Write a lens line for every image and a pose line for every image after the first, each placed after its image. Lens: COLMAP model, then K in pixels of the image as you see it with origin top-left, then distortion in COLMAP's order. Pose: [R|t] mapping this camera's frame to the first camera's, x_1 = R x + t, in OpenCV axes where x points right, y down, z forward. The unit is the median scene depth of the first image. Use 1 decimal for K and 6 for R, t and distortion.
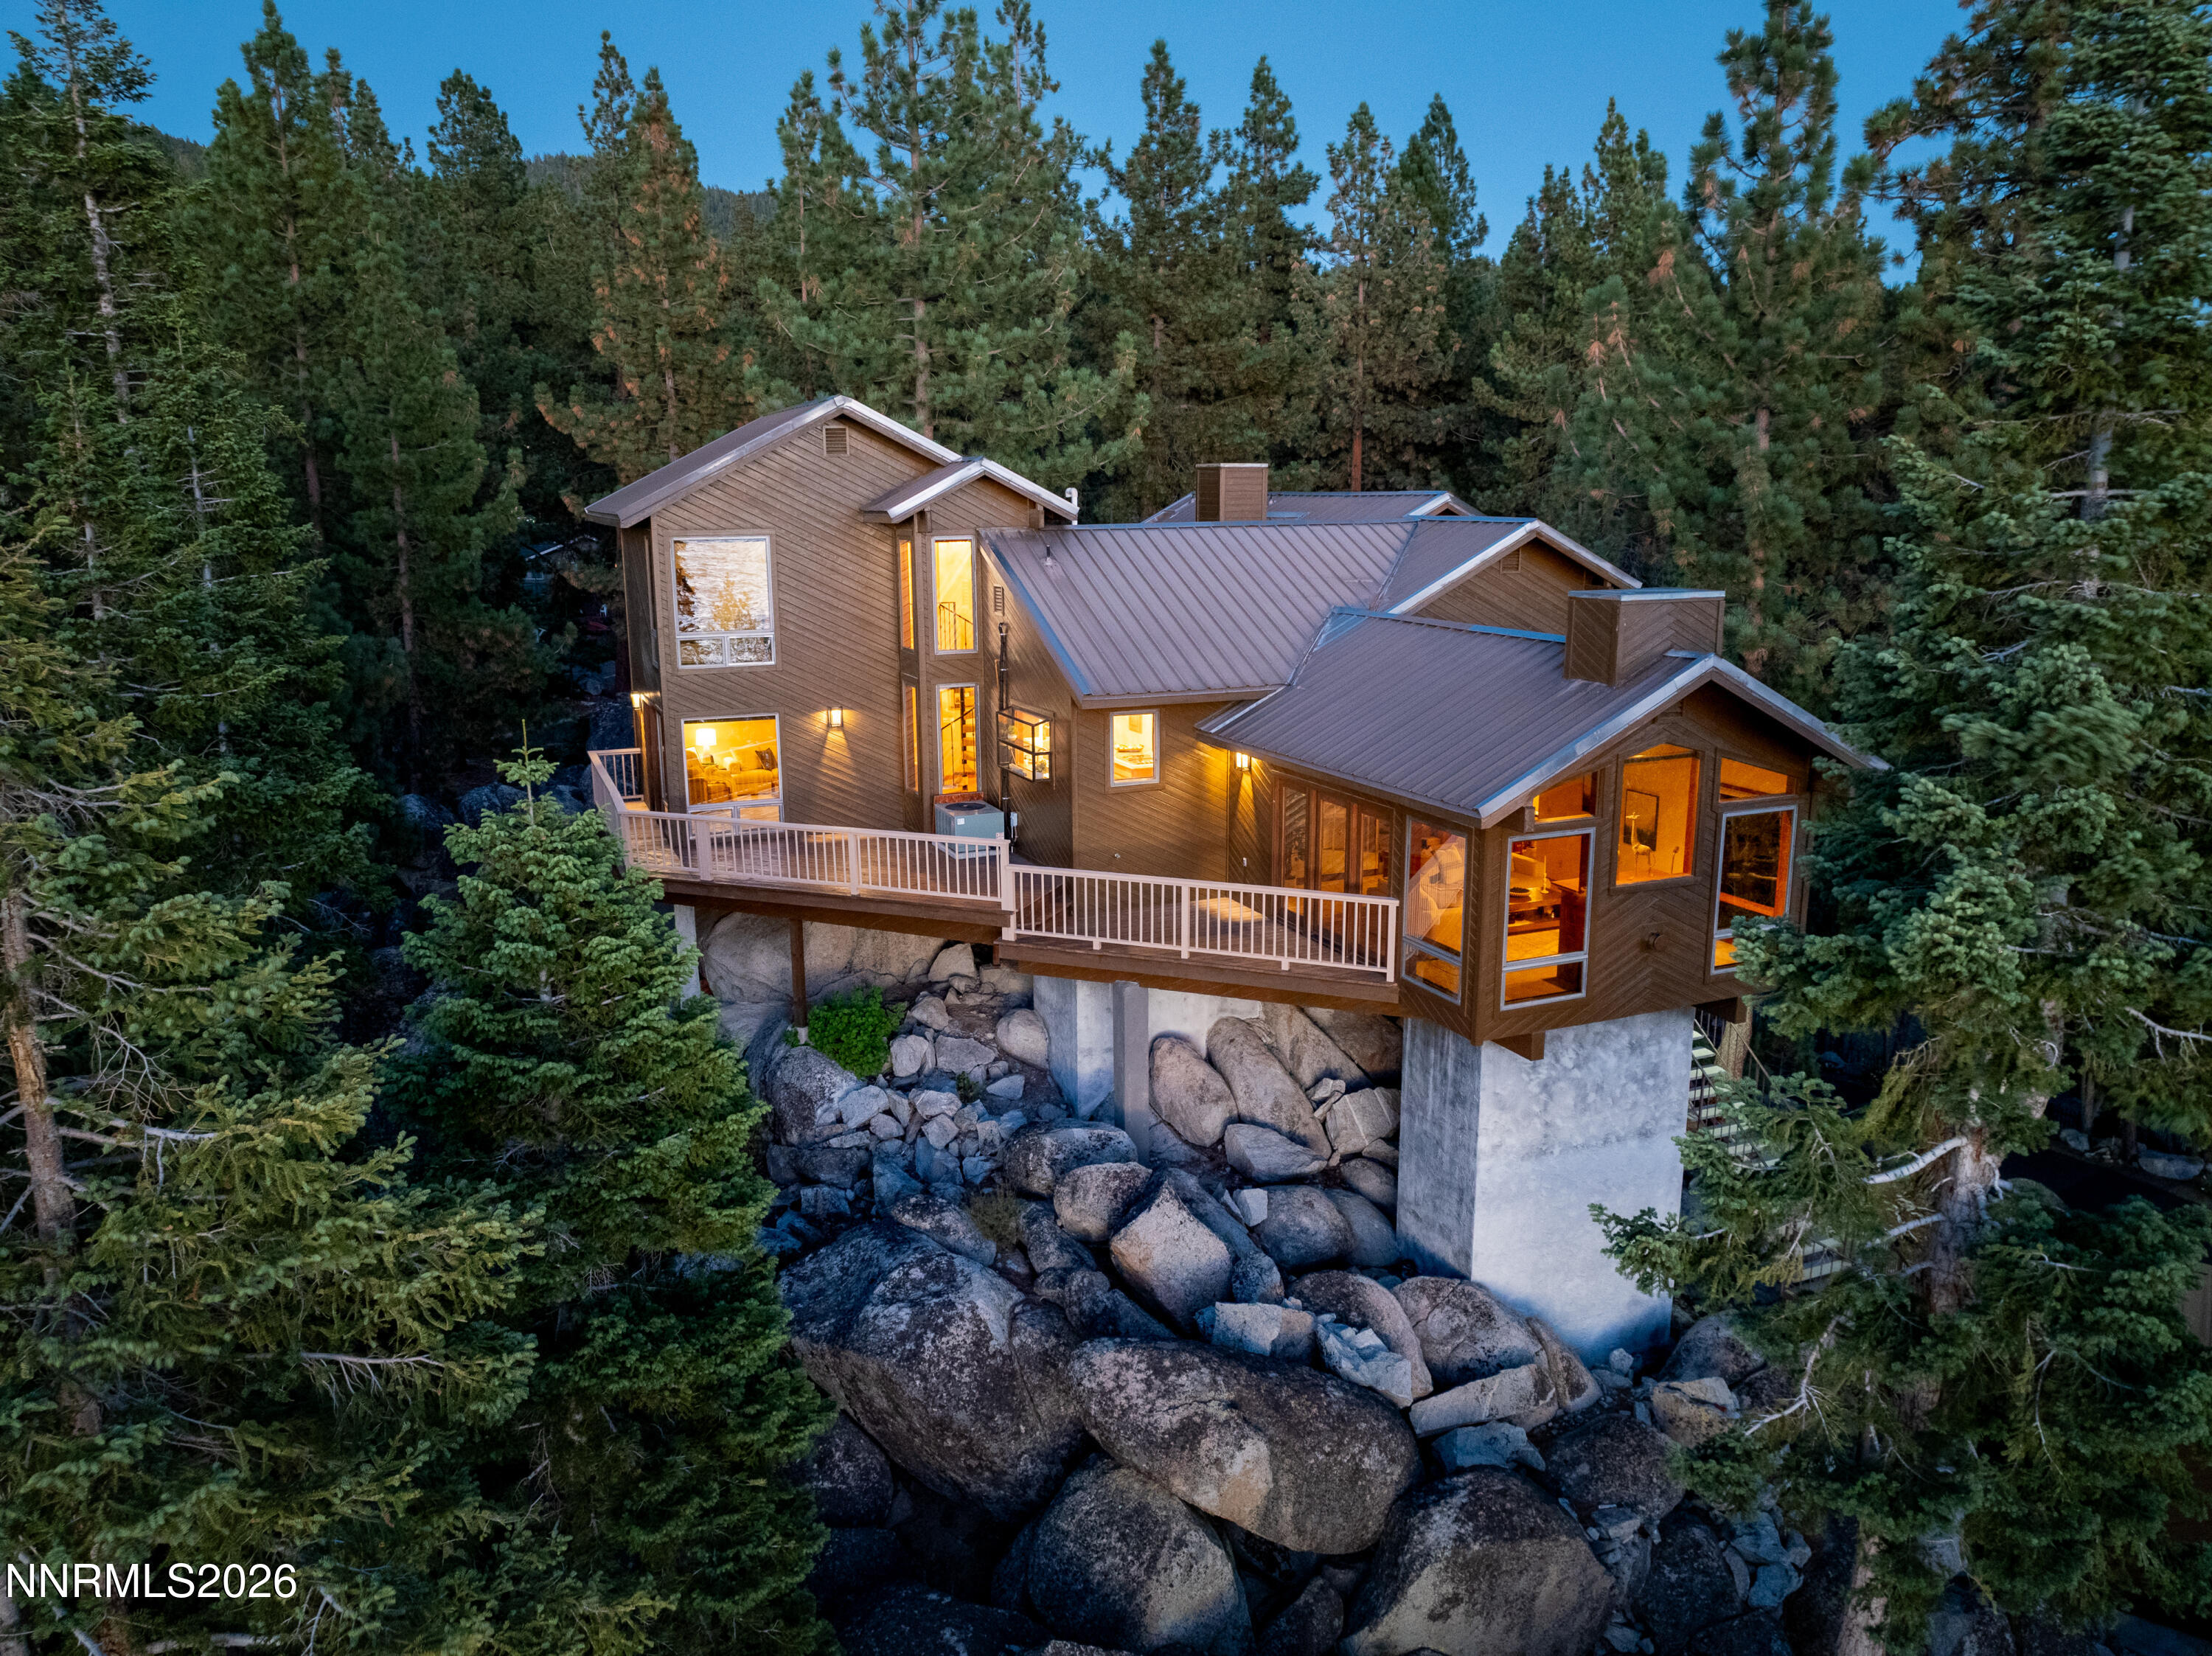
lens RADIAL K [[1558.5, 0, 1097.4], [0, 1558.5, 832.4], [0, 0, 1]] dist [-0.041350, 0.007148]
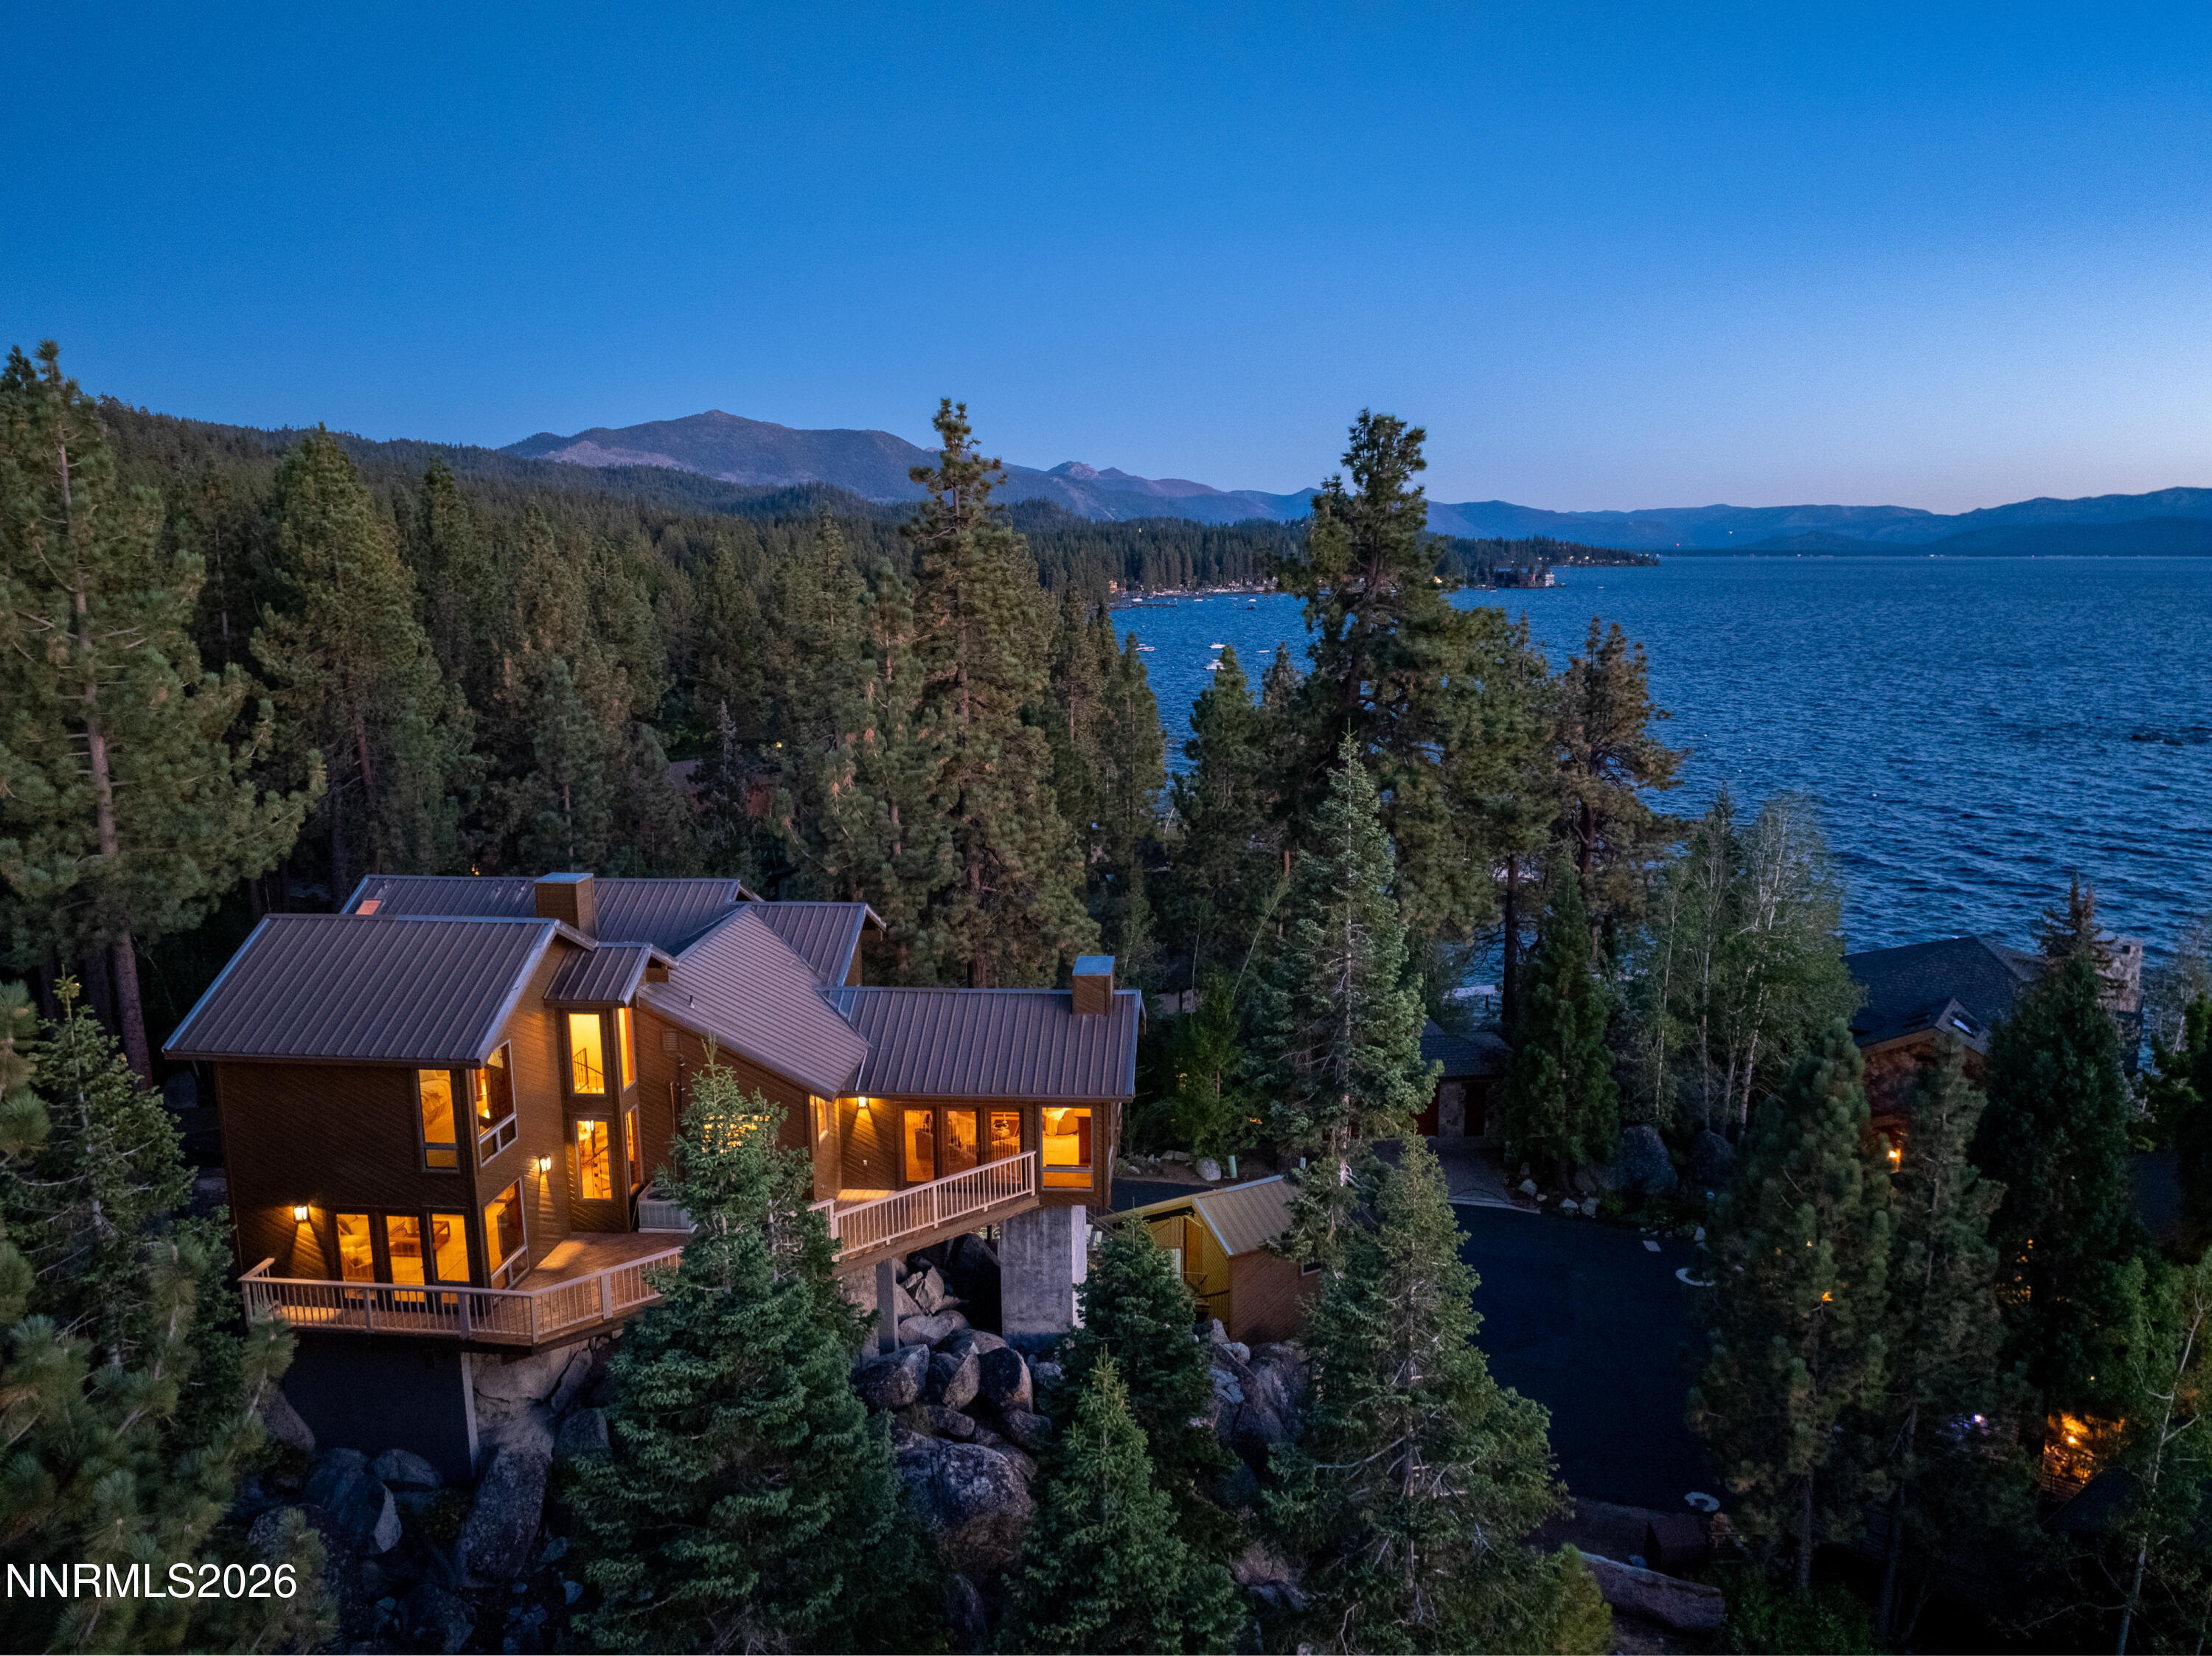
lens RADIAL K [[1558.5, 0, 1113.4], [0, 1558.5, 828.6], [0, 0, 1]] dist [-0.041350, 0.007148]
pose [[0.456384, -0.149256, 0.877175, -1.301291], [0.194966, 0.978648, 0.065084, -0.424650], [-0.868160, 0.141317, 0.475739, -0.023087]]
